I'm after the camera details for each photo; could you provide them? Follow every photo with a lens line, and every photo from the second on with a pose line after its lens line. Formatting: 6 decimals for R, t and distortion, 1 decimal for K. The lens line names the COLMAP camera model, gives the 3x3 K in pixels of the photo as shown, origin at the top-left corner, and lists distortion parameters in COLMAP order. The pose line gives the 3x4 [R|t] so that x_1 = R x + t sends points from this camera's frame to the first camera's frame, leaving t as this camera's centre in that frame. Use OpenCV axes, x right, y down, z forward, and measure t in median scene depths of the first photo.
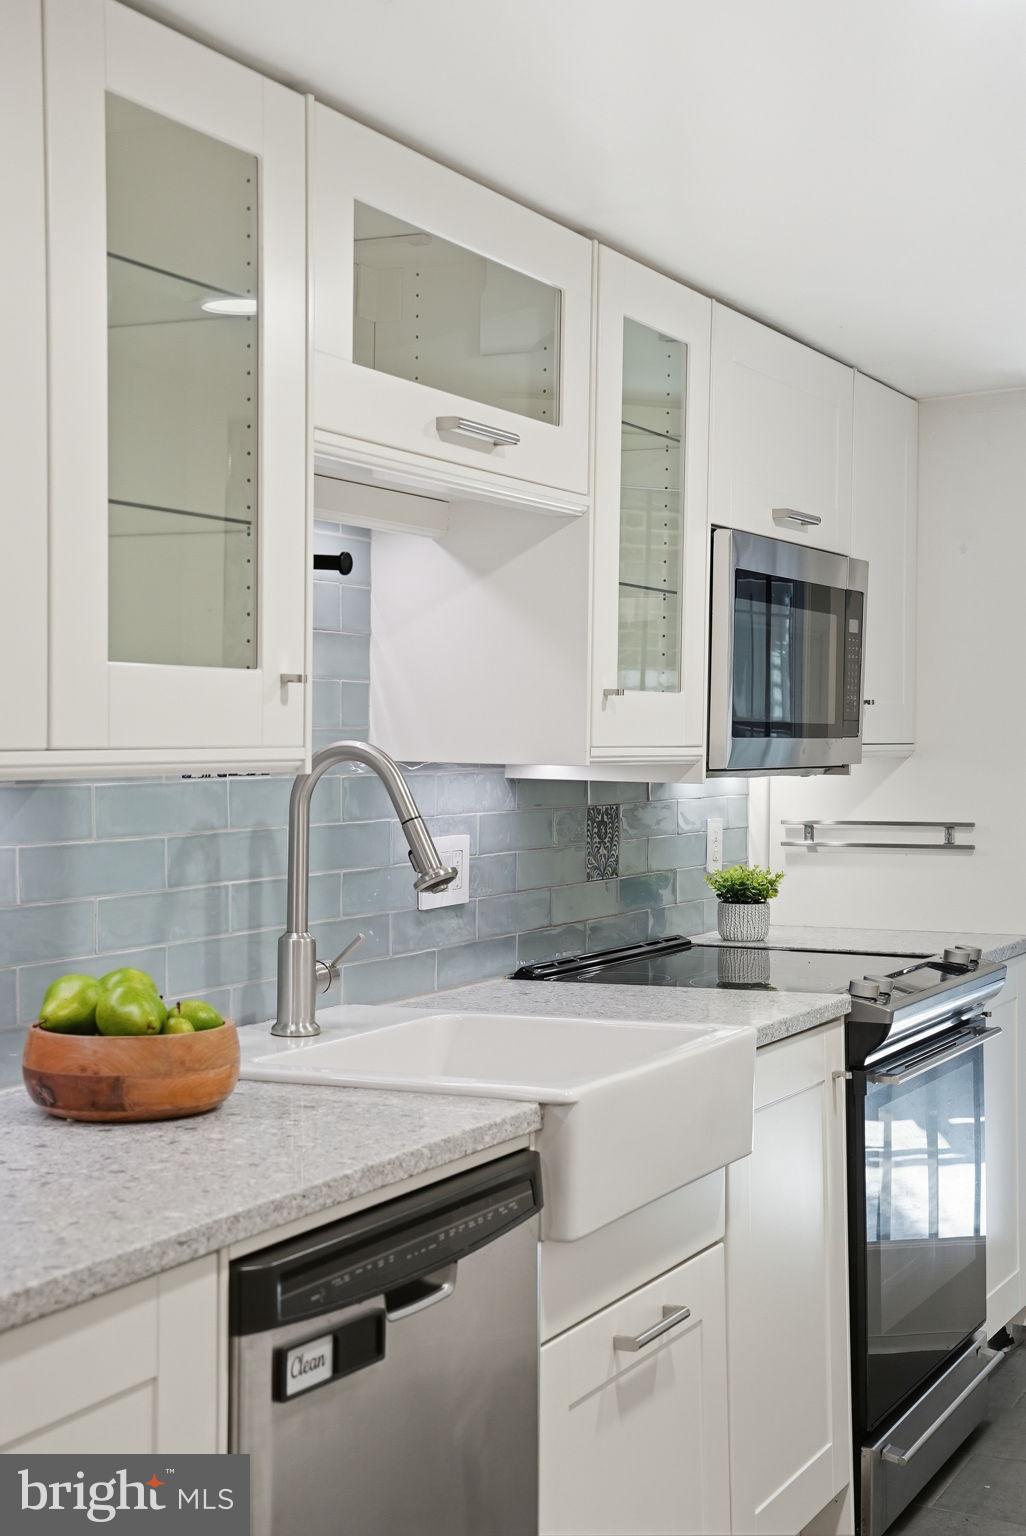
lens RADIAL K [[2263.1, 0, 513.0], [0, 2263.1, 770.5], [0, 0, 1]] dist [0.138106, 0.000000]
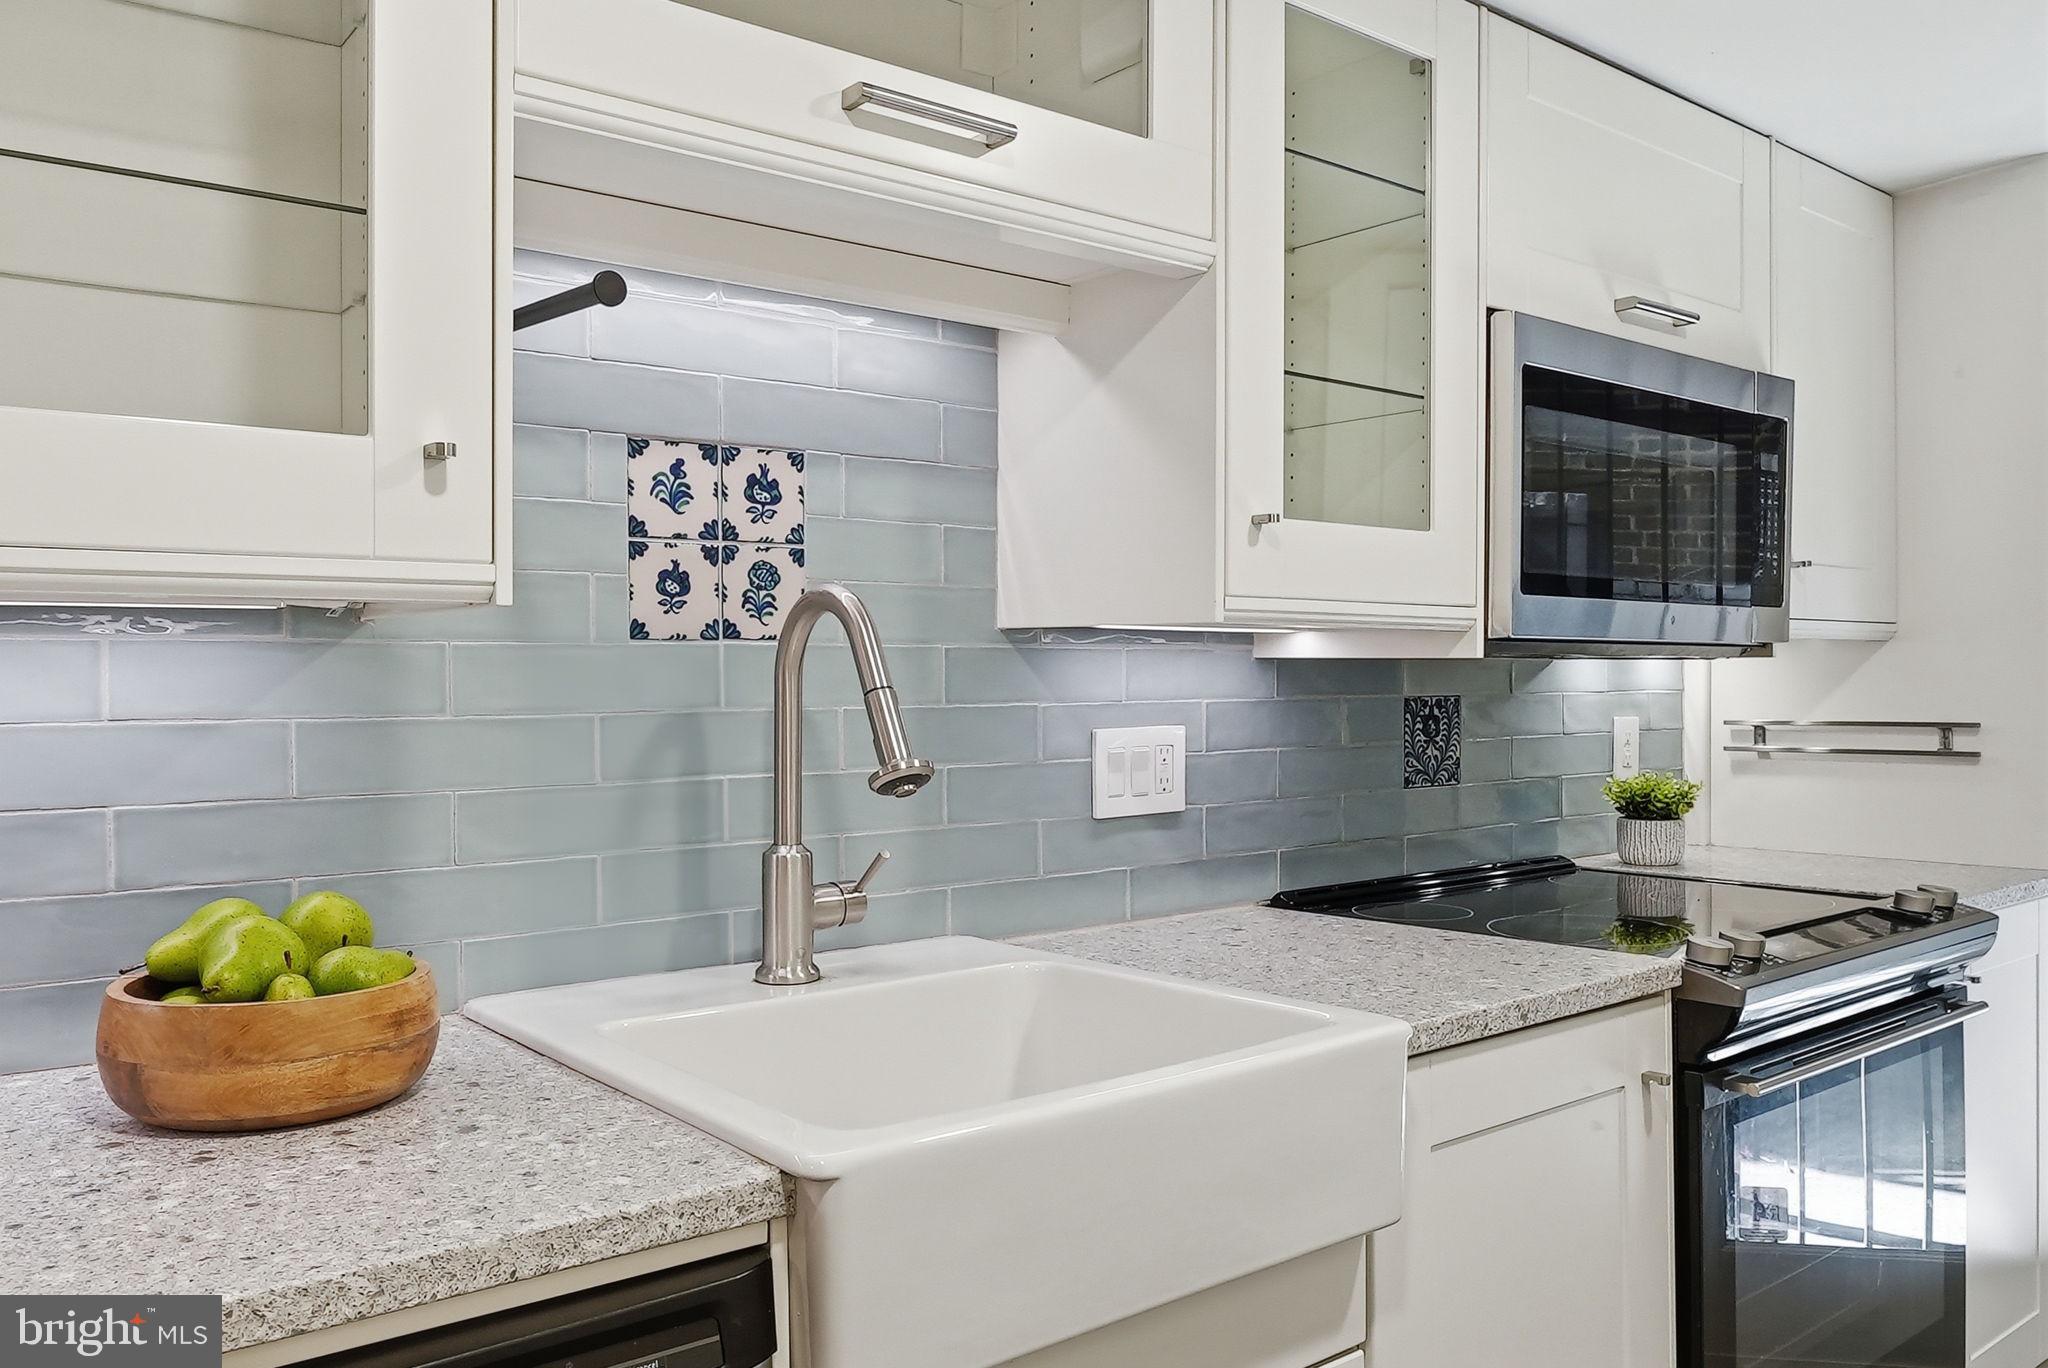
lens RADIAL K [[1564.3, 0, 1023.2], [0, 1564.3, 676.1], [0, 0, 1]] dist [-0.018472, -0.004151]
pose [[0.904093, -0.008358, -0.427253, 0.166255], [-0.000045, 0.999807, -0.019654, 0.021626], [0.427335, 0.017788, 0.903918, 0.475879]]
